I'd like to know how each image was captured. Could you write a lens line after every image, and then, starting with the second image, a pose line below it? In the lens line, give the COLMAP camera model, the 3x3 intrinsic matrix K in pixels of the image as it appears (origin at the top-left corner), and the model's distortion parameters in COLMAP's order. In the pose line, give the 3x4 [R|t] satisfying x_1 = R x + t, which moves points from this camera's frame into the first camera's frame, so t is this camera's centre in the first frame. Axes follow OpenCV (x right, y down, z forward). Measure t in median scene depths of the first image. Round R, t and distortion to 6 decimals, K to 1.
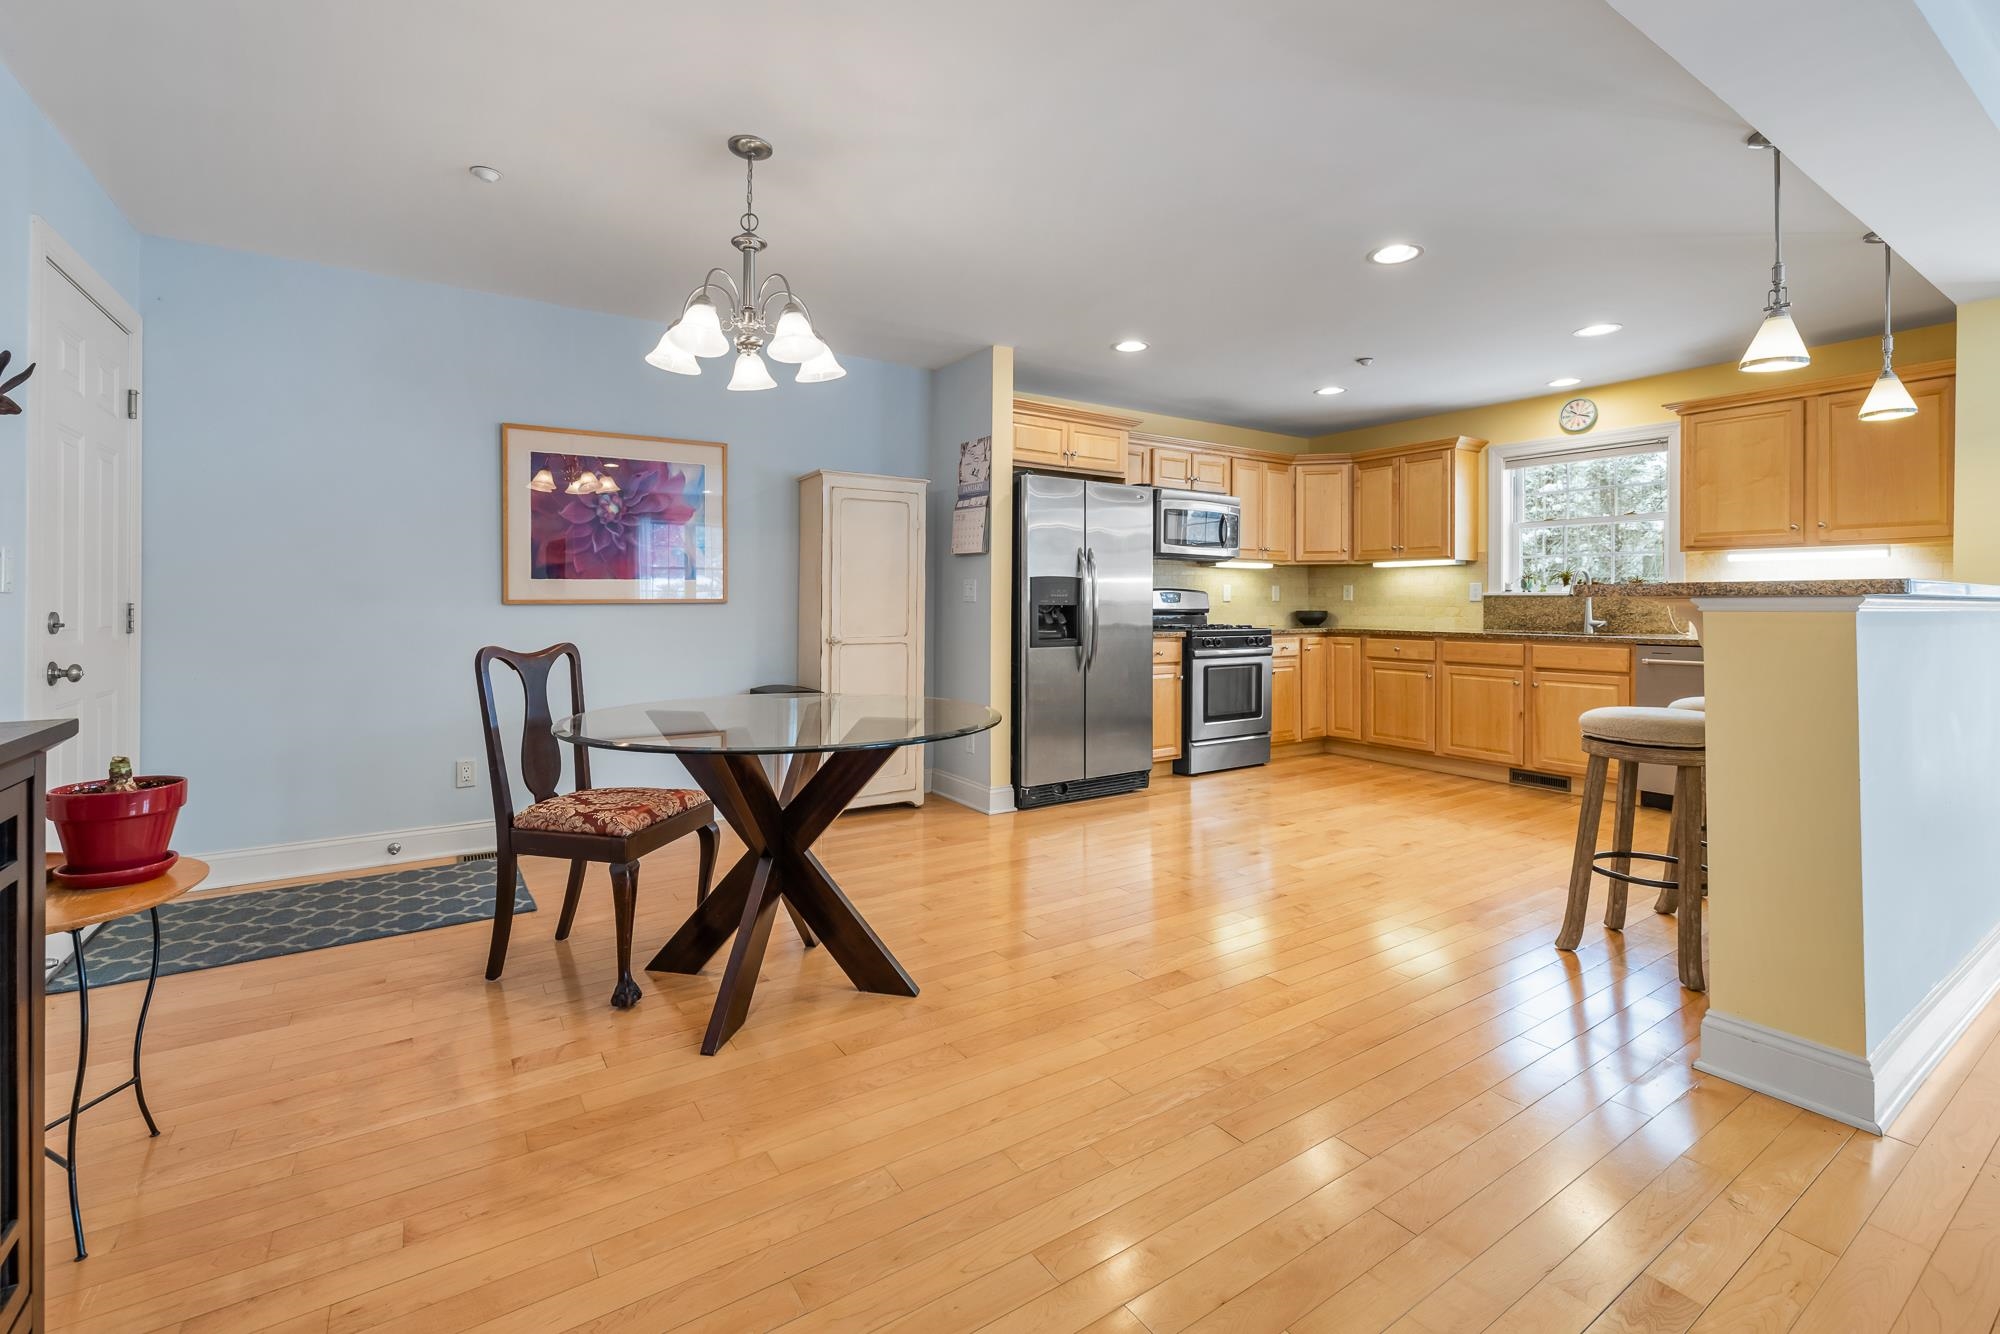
lens RADIAL K [[860.4, 0, 994.8], [0, 860.4, 606.7], [0, 0, 1]] dist [-0.009853, -0.000192]
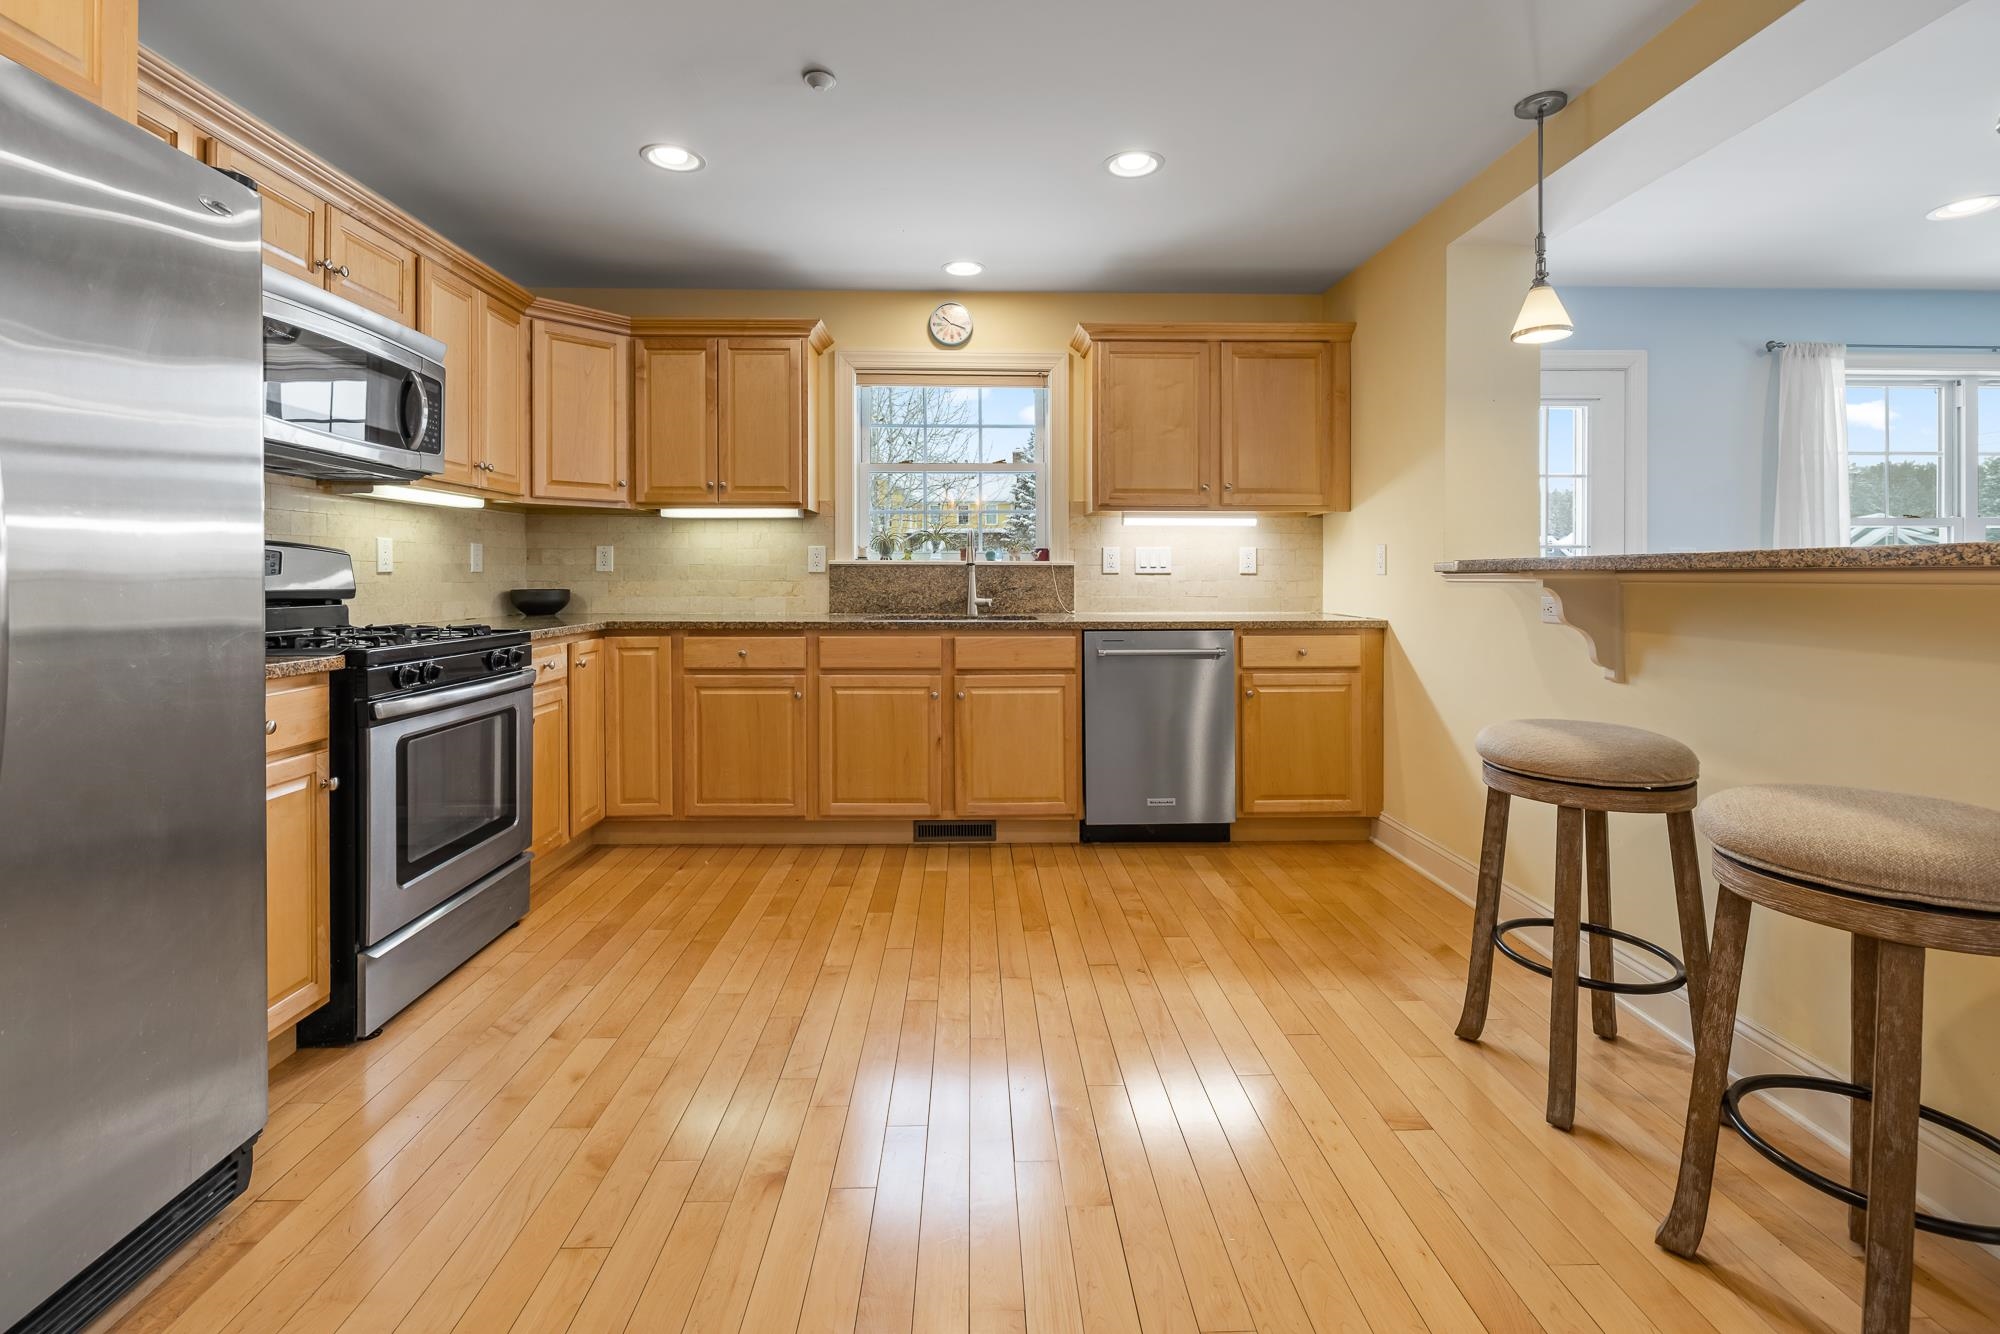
lens RADIAL K [[860.4, 0, 989.2], [0, 860.4, 579.6], [0, 0, 1]] dist [-0.009853, -0.000192]
pose [[0.527006, -0.005516, 0.849844, 0.053657], [0.005303, 0.999981, 0.003202, -0.002433], [-0.849845, 0.002819, 0.527025, 0.534026]]
